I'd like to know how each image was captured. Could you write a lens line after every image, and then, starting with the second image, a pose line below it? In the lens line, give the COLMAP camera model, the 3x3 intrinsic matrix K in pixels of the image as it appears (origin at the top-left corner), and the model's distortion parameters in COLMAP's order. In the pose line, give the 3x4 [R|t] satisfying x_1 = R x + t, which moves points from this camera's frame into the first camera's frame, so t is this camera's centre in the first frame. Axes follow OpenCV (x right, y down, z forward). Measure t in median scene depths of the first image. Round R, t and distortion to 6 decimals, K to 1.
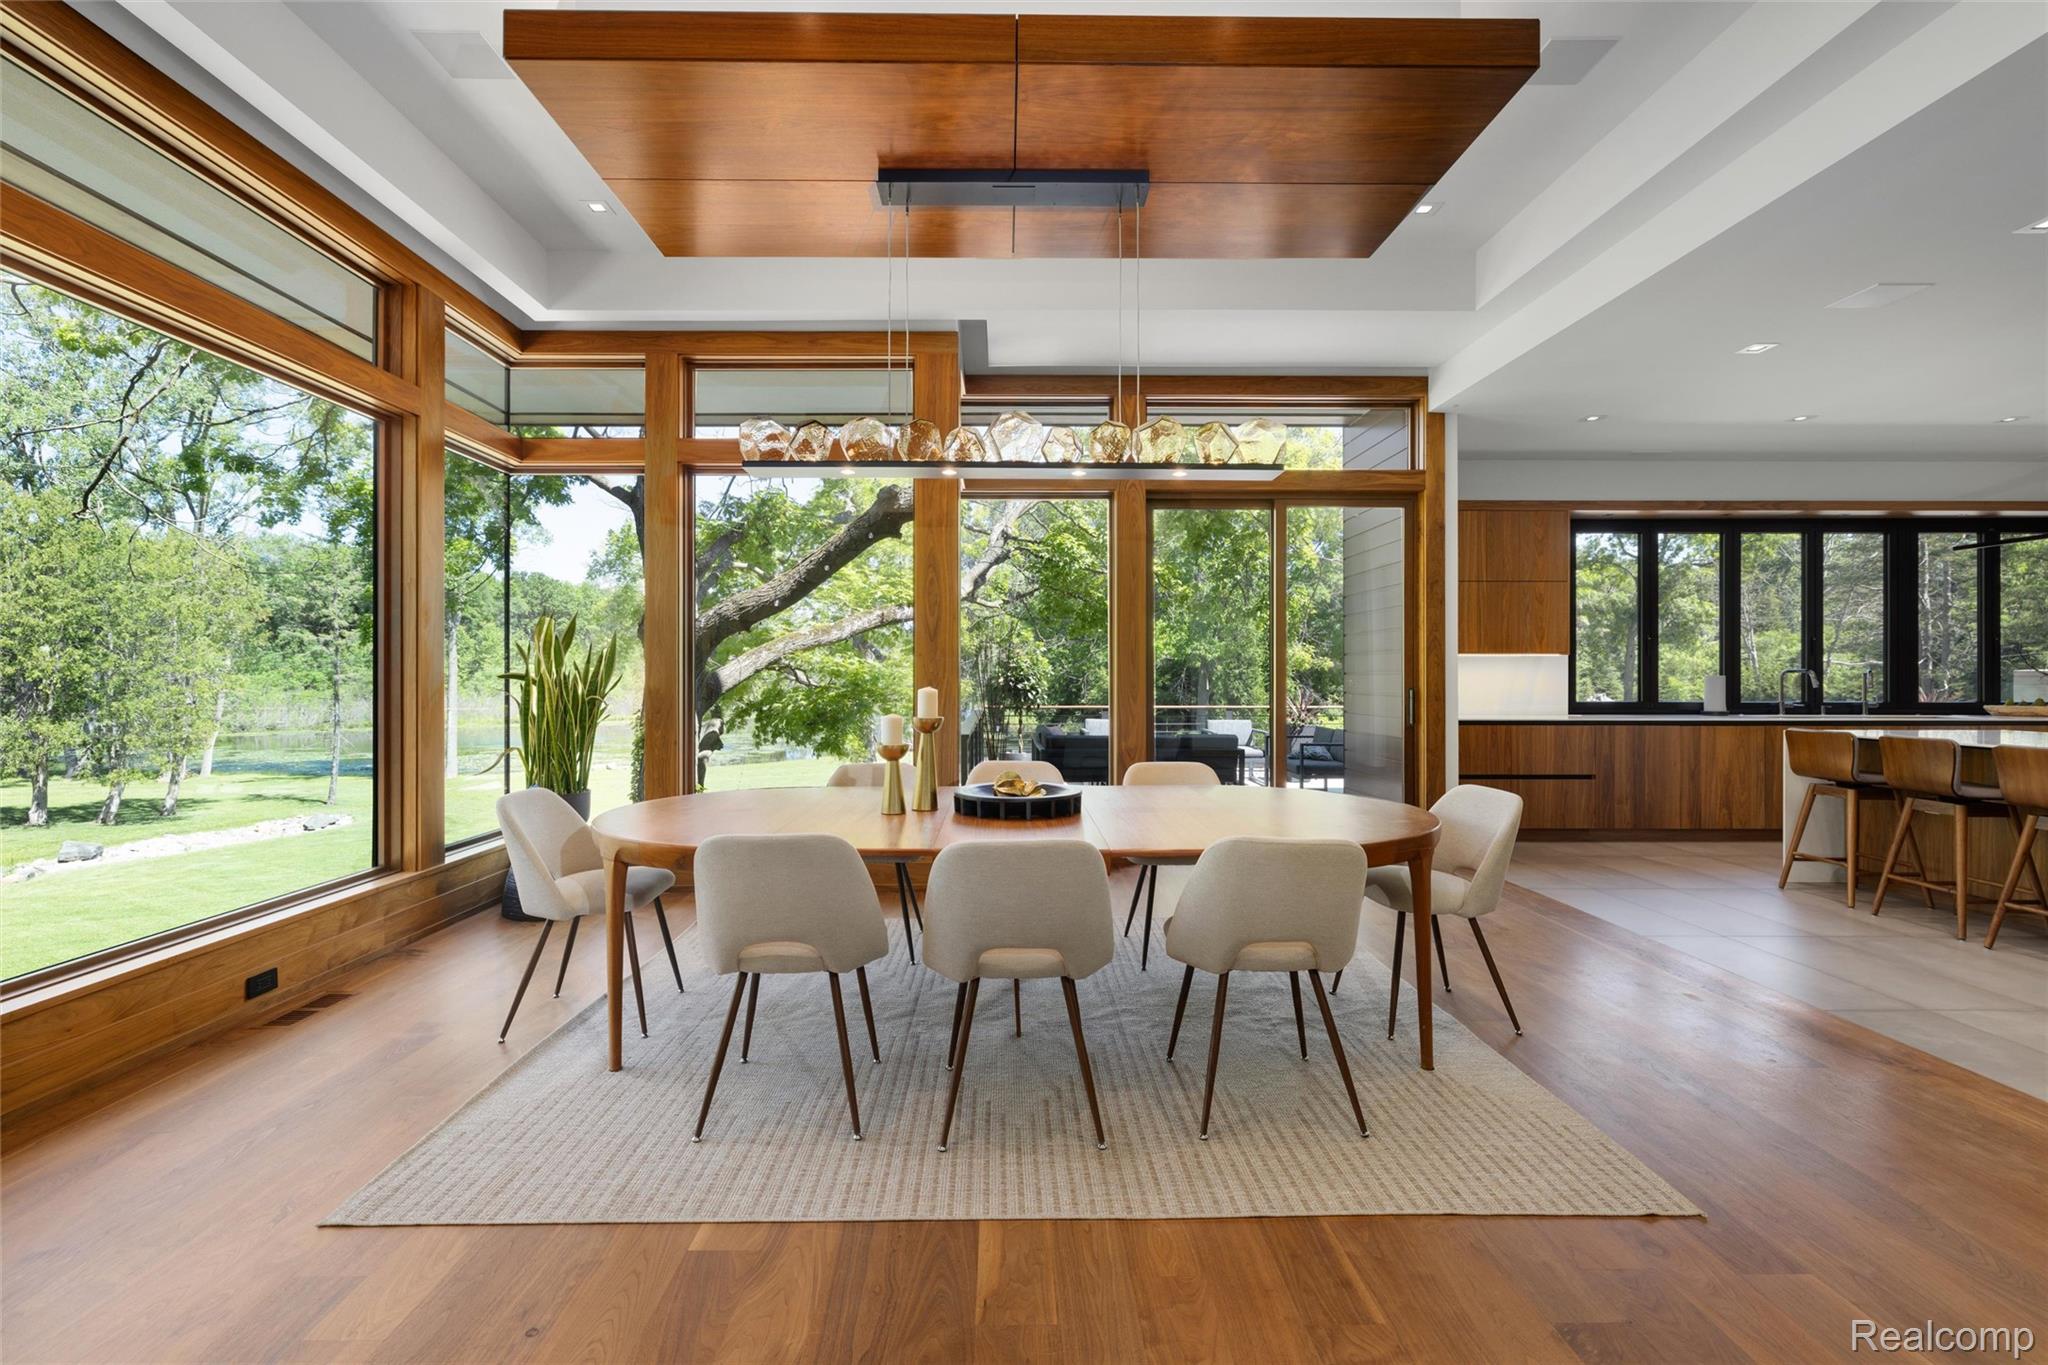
lens RADIAL K [[895.0, 0, 977.7], [0, 895.0, 676.5], [0, 0, 1]] dist [-0.000643, -0.000287]
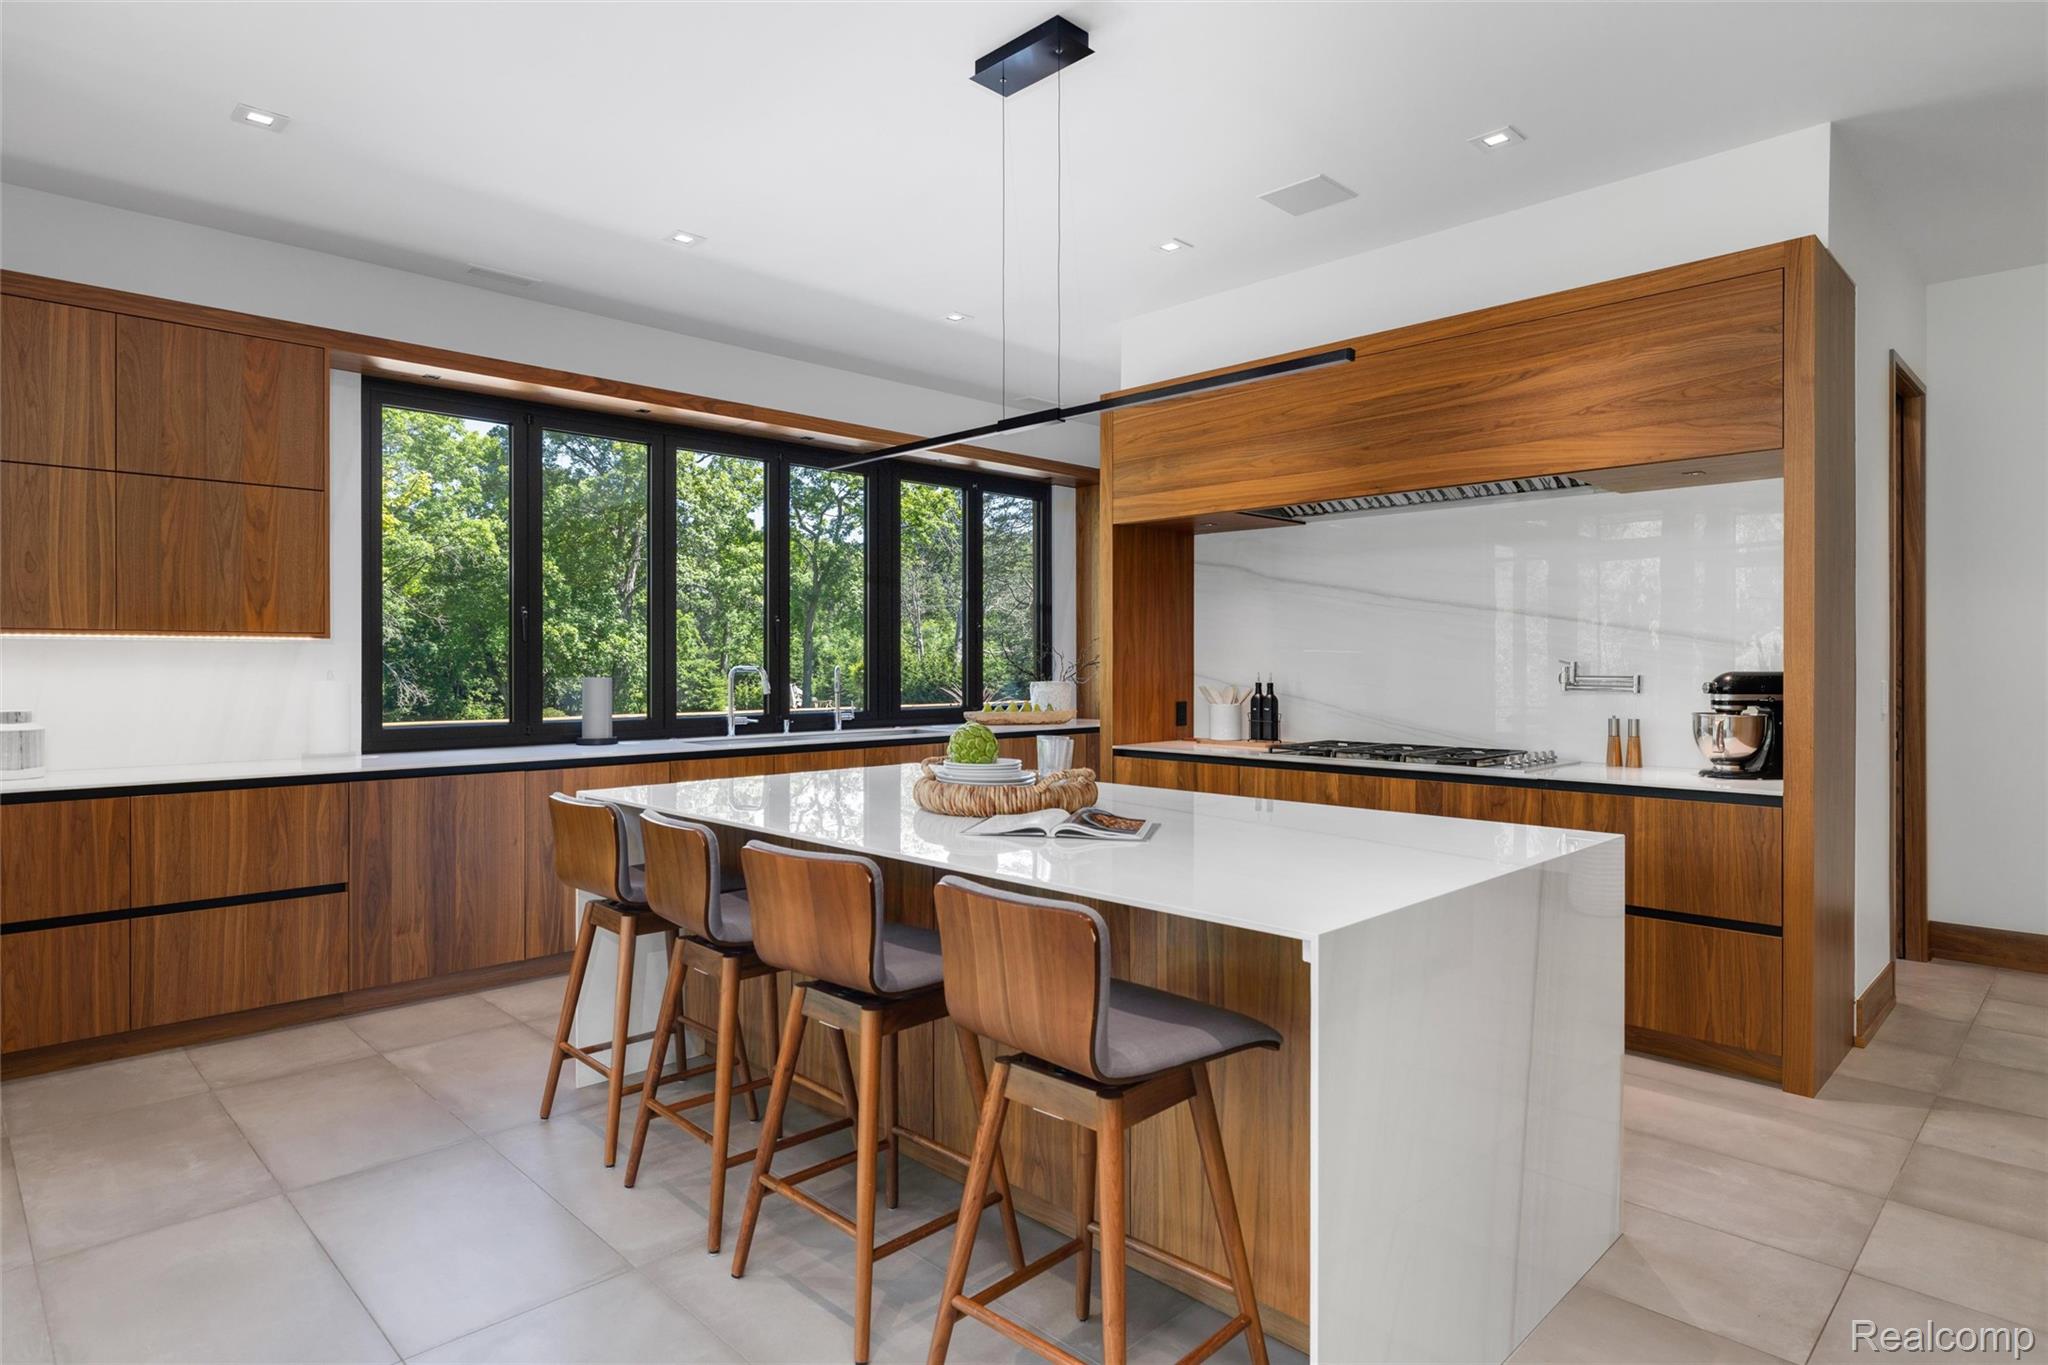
lens RADIAL K [[1117.2, 0, 1022.3], [0, 1117.2, 665.8], [0, 0, 1]] dist [-0.019842, -0.000950]
pose [[0.715020, -0.001361, 0.699103, 0.507995], [0.001012, 0.999999, 0.000912, -0.009507], [-0.699104, 0.000055, 0.715020, 0.291386]]
